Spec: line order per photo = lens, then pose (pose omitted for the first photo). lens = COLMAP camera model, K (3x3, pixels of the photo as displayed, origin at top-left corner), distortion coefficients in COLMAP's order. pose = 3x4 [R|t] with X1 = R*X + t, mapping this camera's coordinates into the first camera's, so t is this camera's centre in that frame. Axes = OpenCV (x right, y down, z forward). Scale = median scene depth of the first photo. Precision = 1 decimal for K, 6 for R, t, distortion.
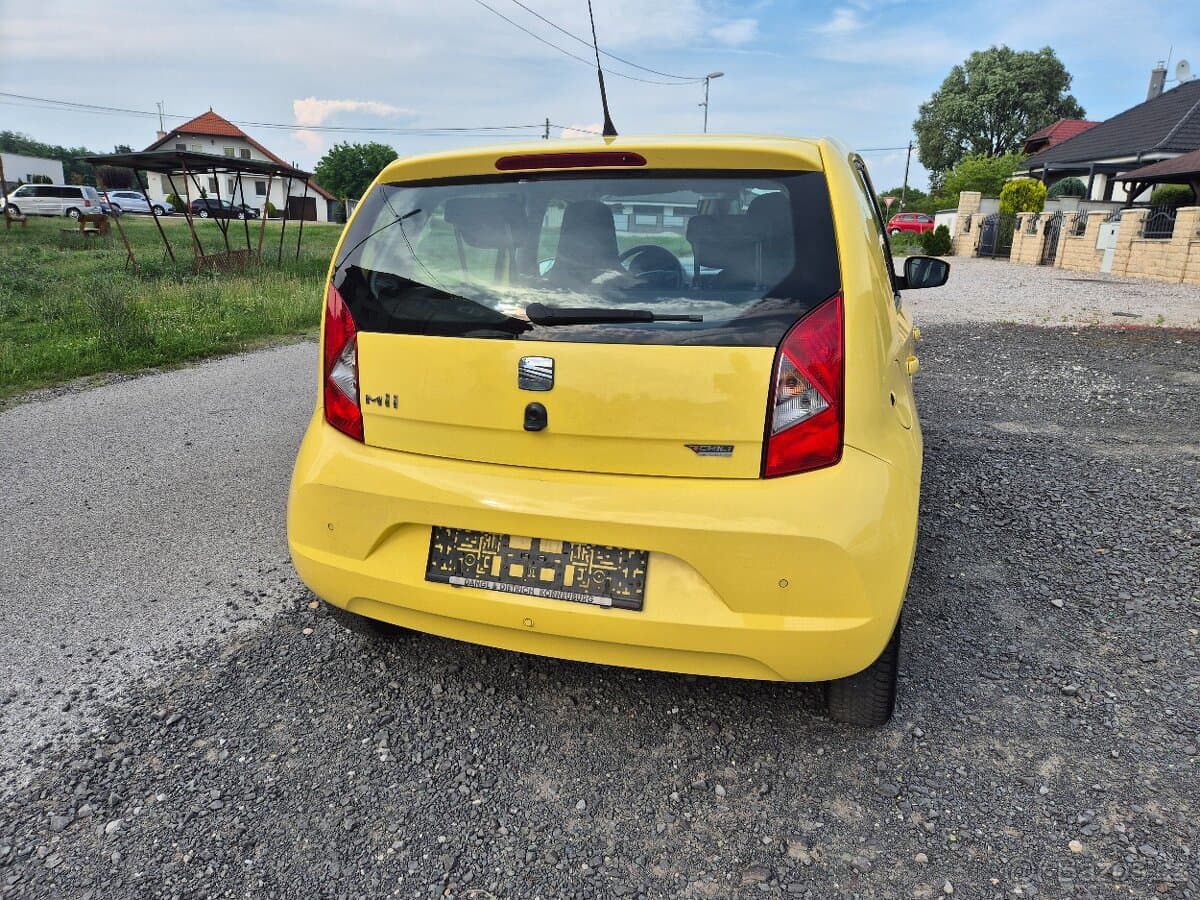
lens RADIAL K [[803.6, 0, 606.0], [0, 803.6, 451.8], [0, 0, 1]] dist [0.063512, -0.051247]
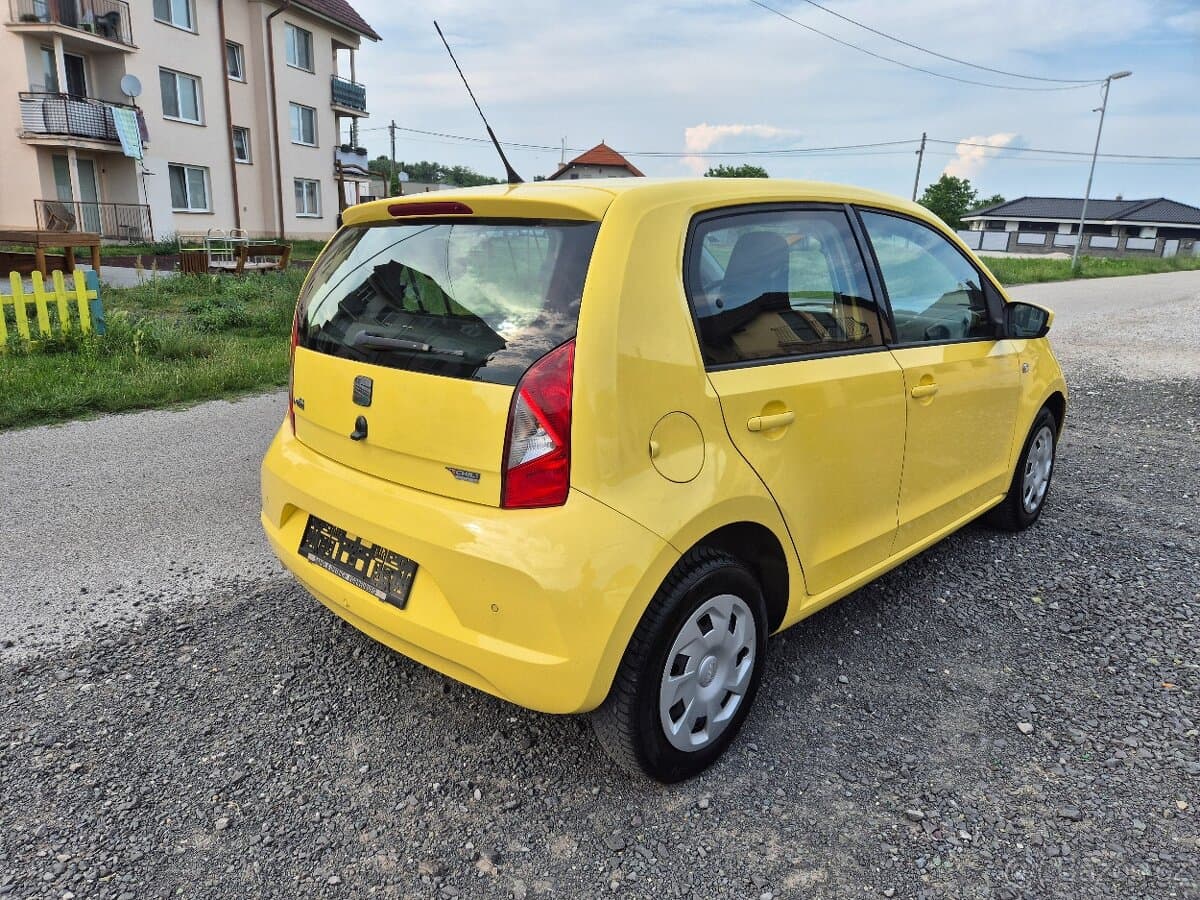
lens RADIAL K [[803.6, 0, 590.0], [0, 803.6, 462.2], [0, 0, 1]] dist [0.063512, -0.051247]
pose [[0.899981, 0.125930, -0.417343, 0.619195], [-0.130484, 0.991292, 0.017732, -0.051347], [0.415942, 0.038499, 0.908576, 0.067532]]
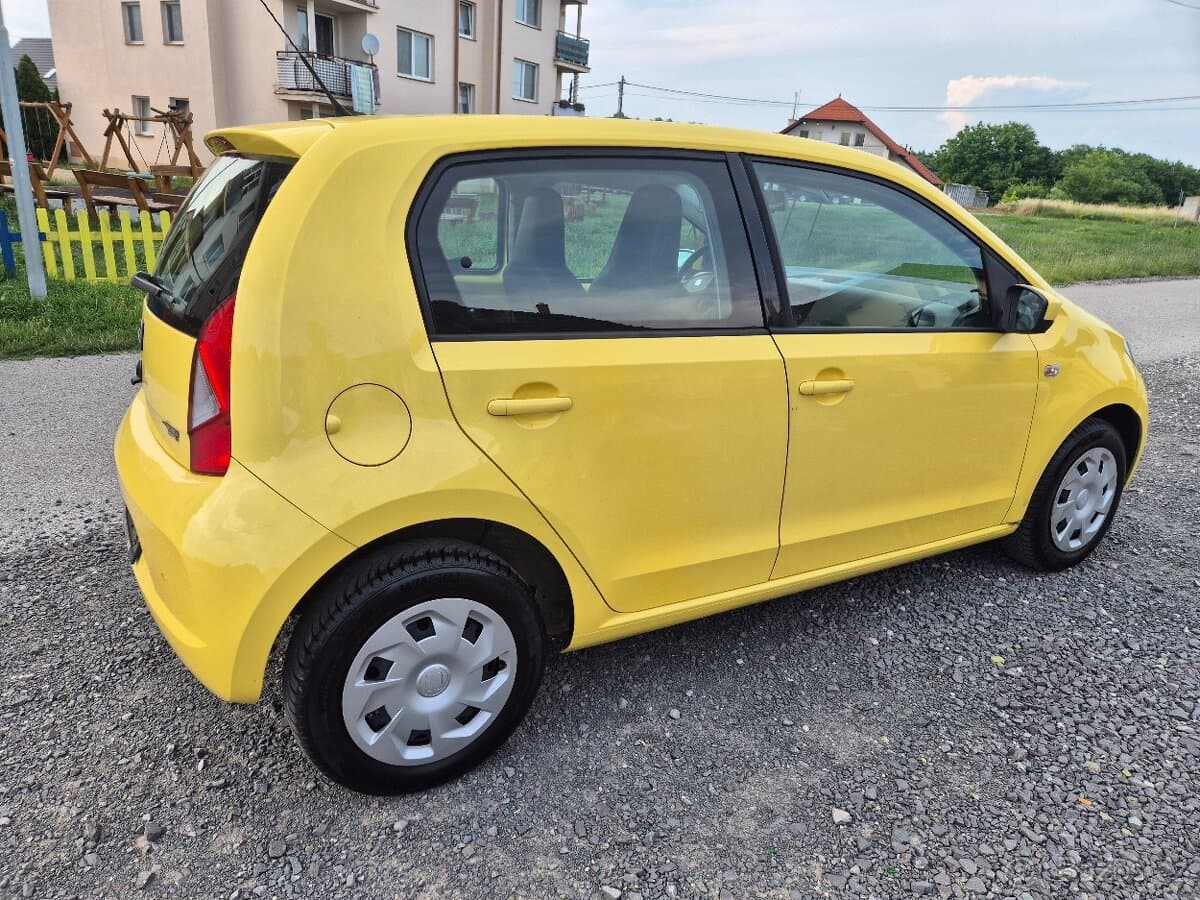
lens RADIAL K [[803.6, 0, 589.1], [0, 803.6, 455.4], [0, 0, 1]] dist [0.063512, -0.051247]
pose [[0.749826, 0.233311, -0.619134, 0.983092], [-0.219469, 0.970489, 0.099918, -0.161292], [0.624174, 0.060960, 0.778903, 0.444985]]
